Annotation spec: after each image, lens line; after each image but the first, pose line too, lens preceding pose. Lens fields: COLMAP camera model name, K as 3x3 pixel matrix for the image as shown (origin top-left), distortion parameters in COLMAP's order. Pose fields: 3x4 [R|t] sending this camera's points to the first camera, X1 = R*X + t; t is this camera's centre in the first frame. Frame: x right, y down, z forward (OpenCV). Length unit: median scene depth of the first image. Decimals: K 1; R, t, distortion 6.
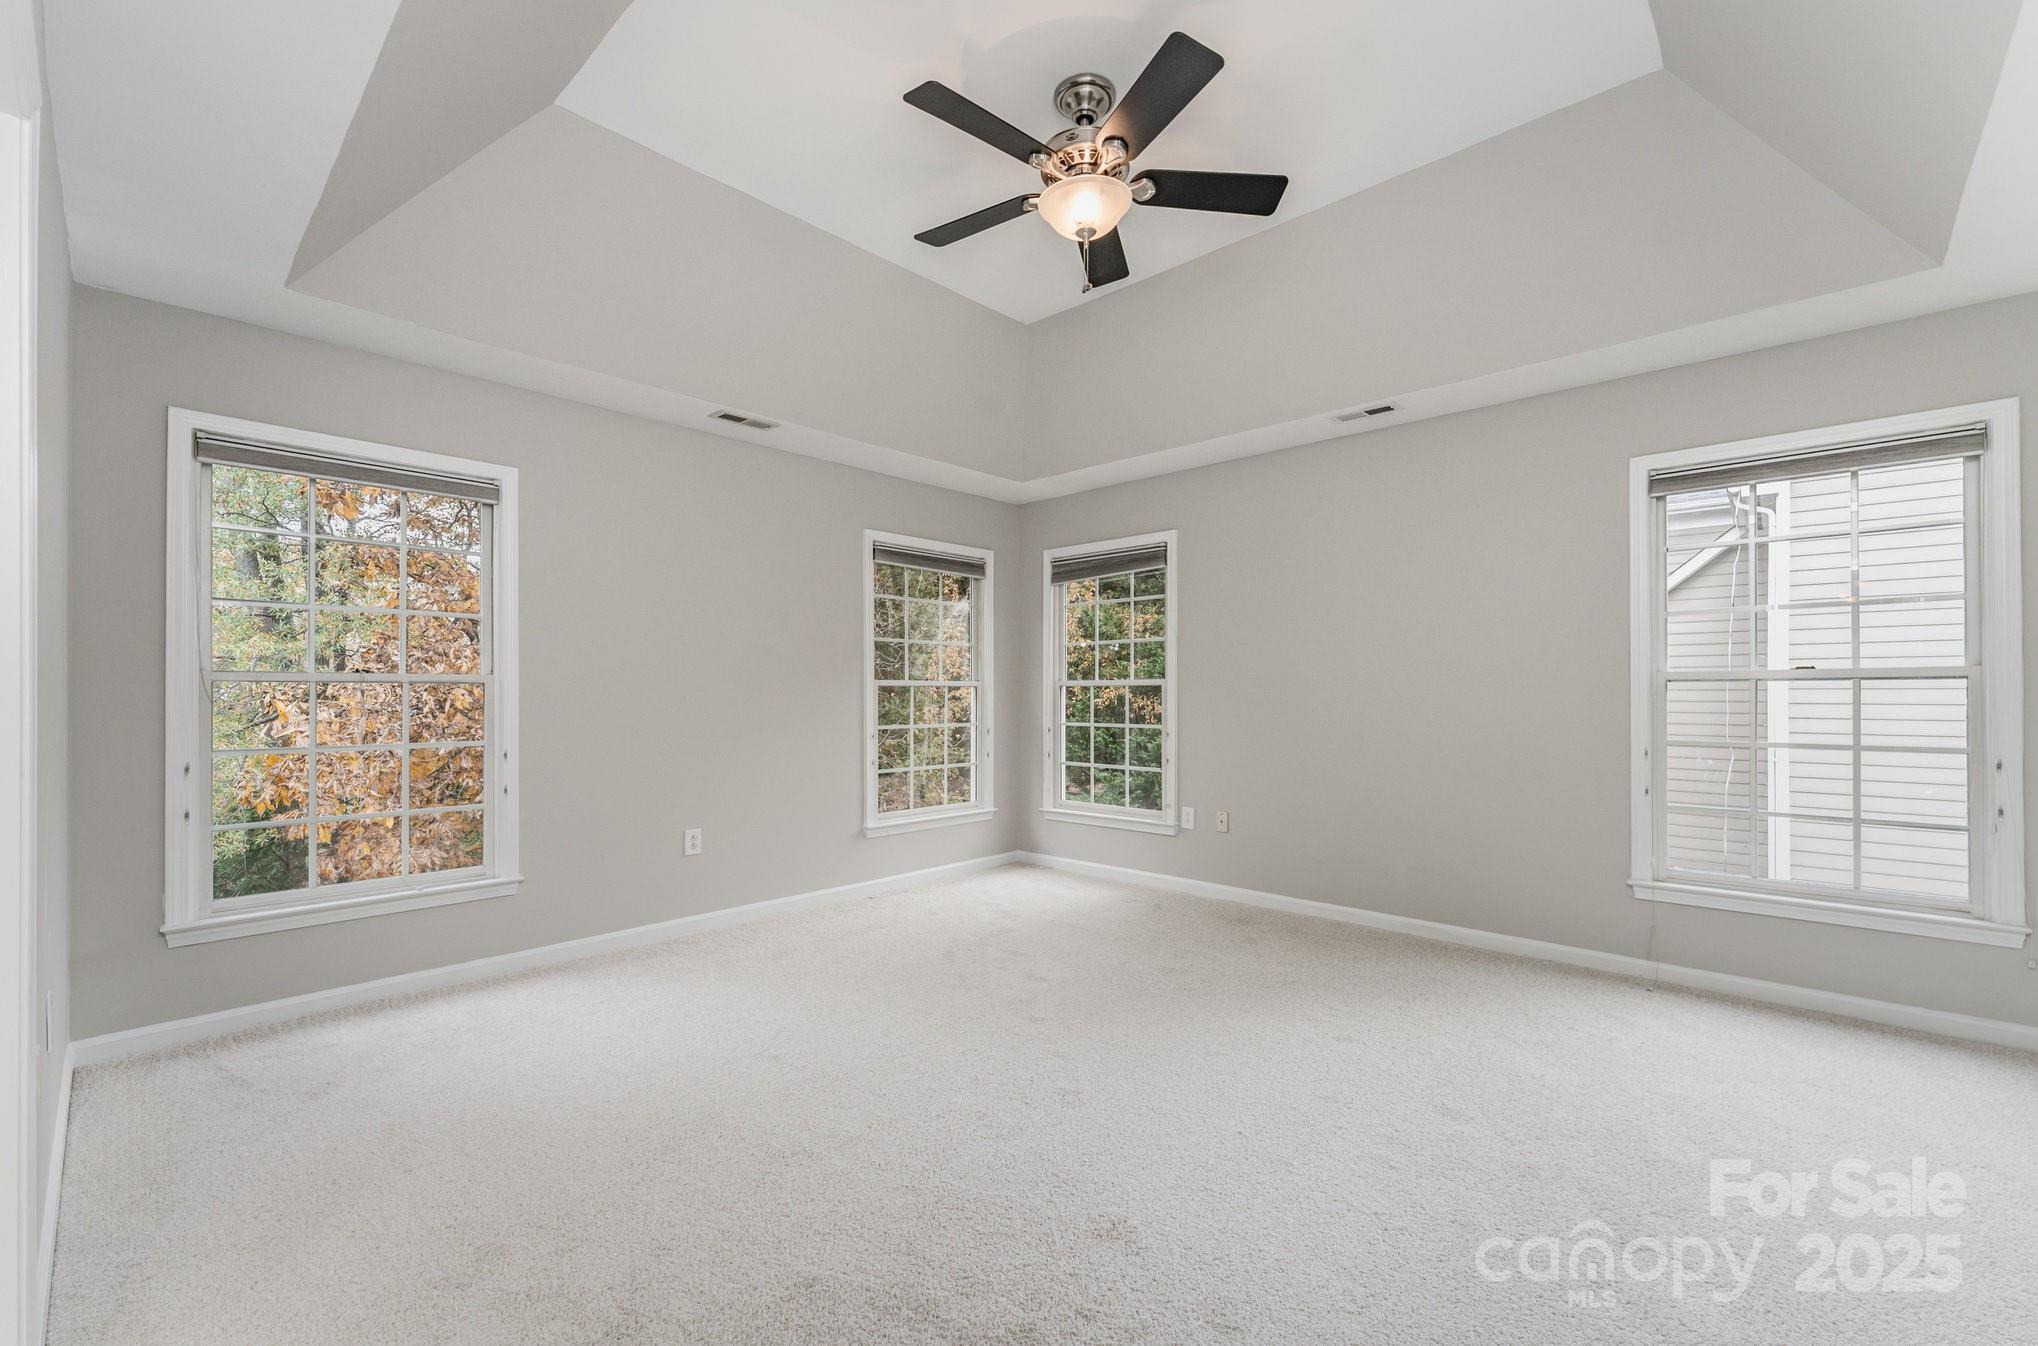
lens RADIAL K [[837.8, 0, 1029.4], [0, 837.8, 683.4], [0, 0, 1]] dist [0.001814, 0.000417]
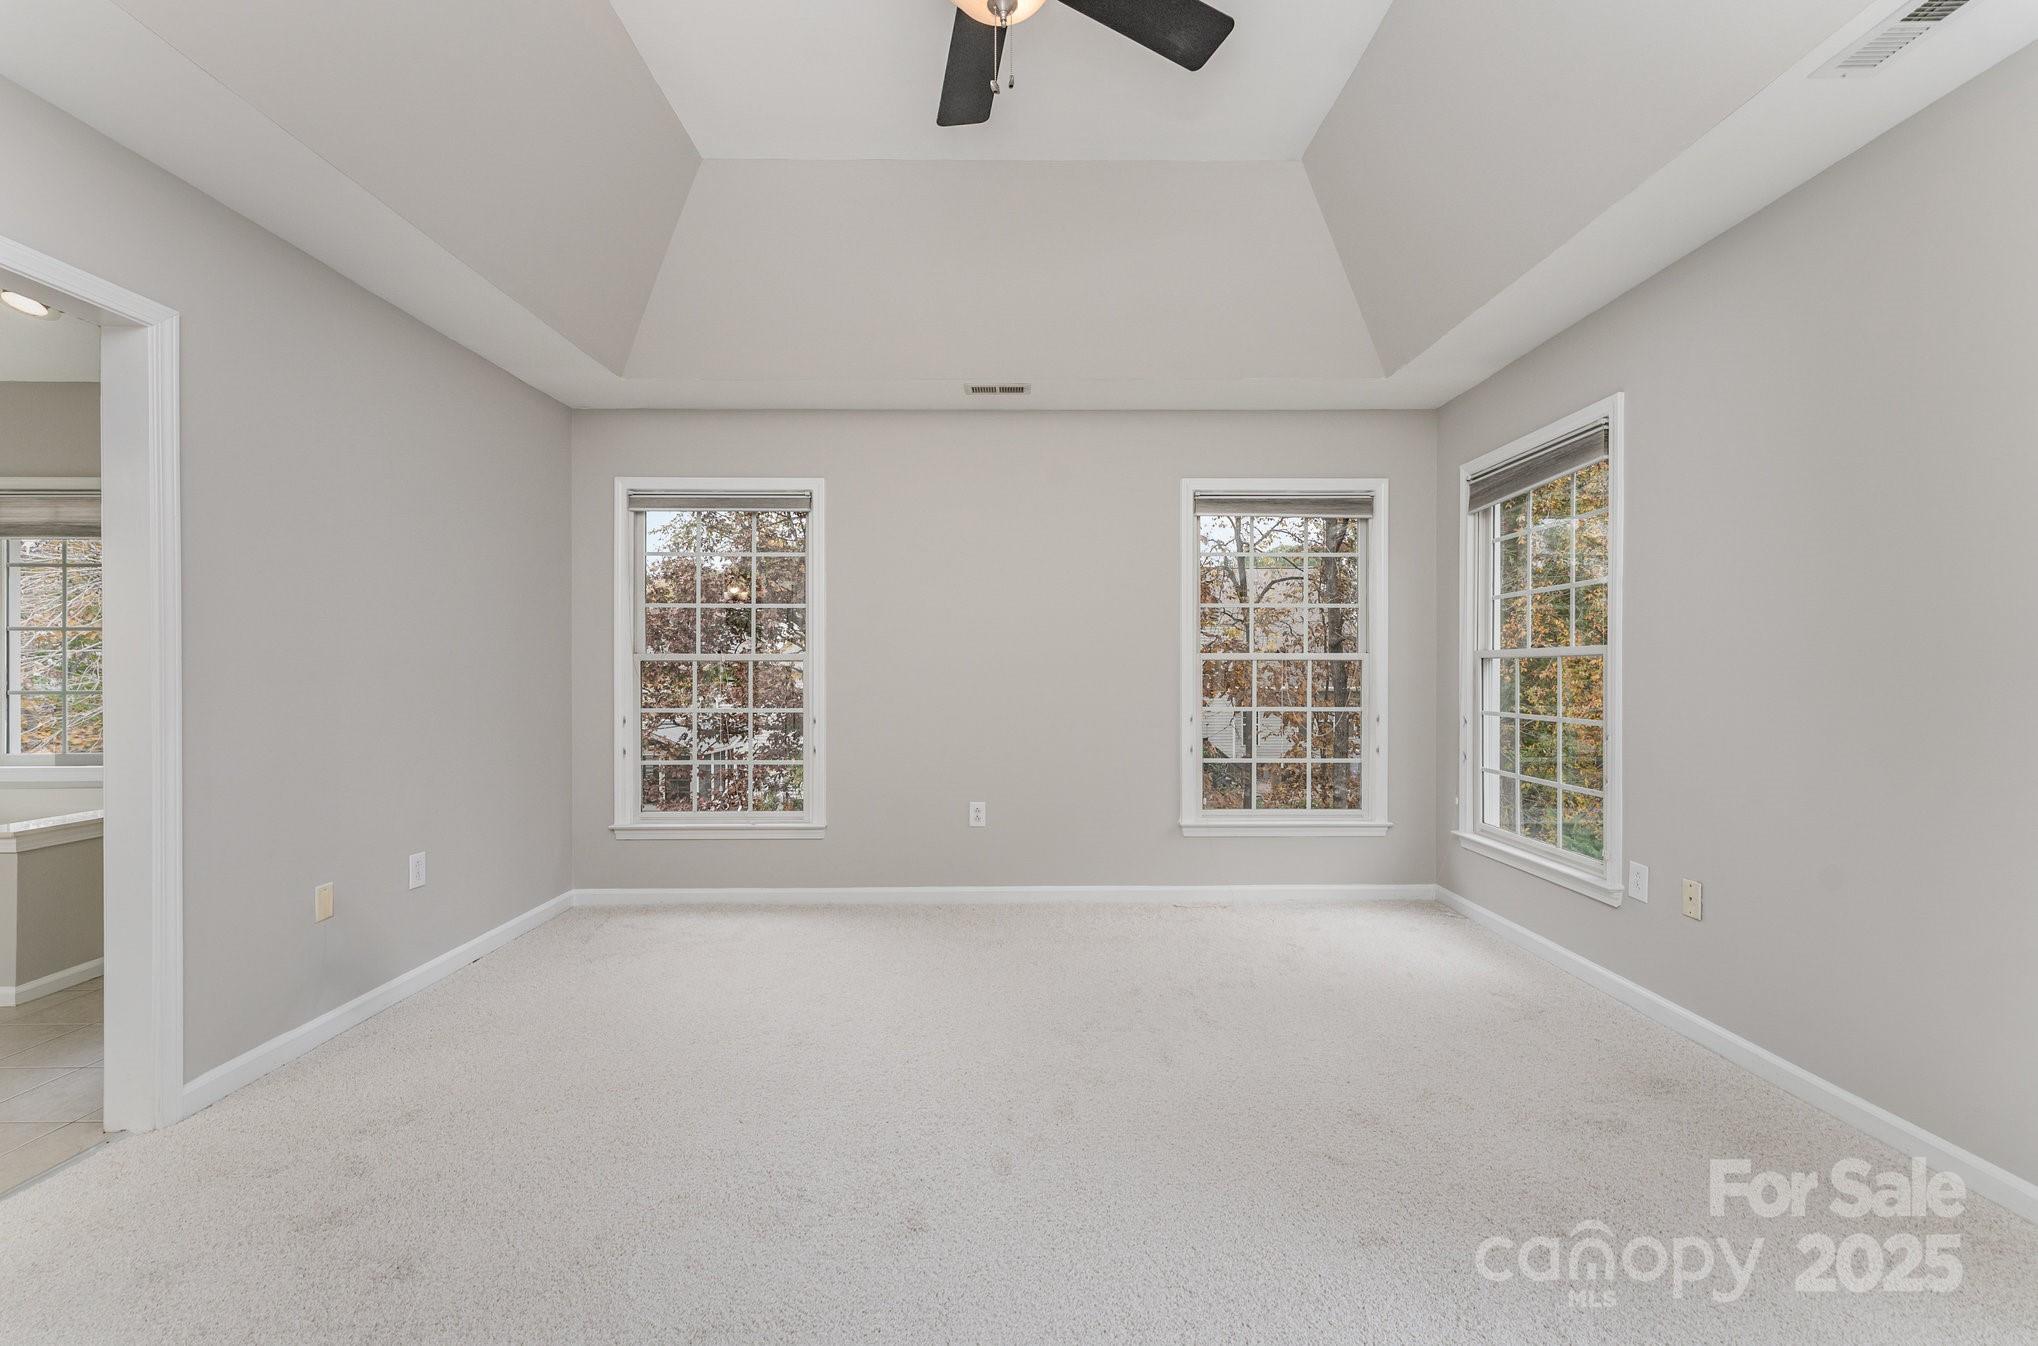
lens RADIAL K [[837.8, 0, 1020.9], [0, 837.8, 673.8], [0, 0, 1]] dist [0.001814, 0.000417]
pose [[0.687274, 0.004401, -0.726385, 0.312848], [0.010076, 0.999828, 0.015591, 0.001449], [0.726329, -0.018034, 0.687111, 0.279537]]
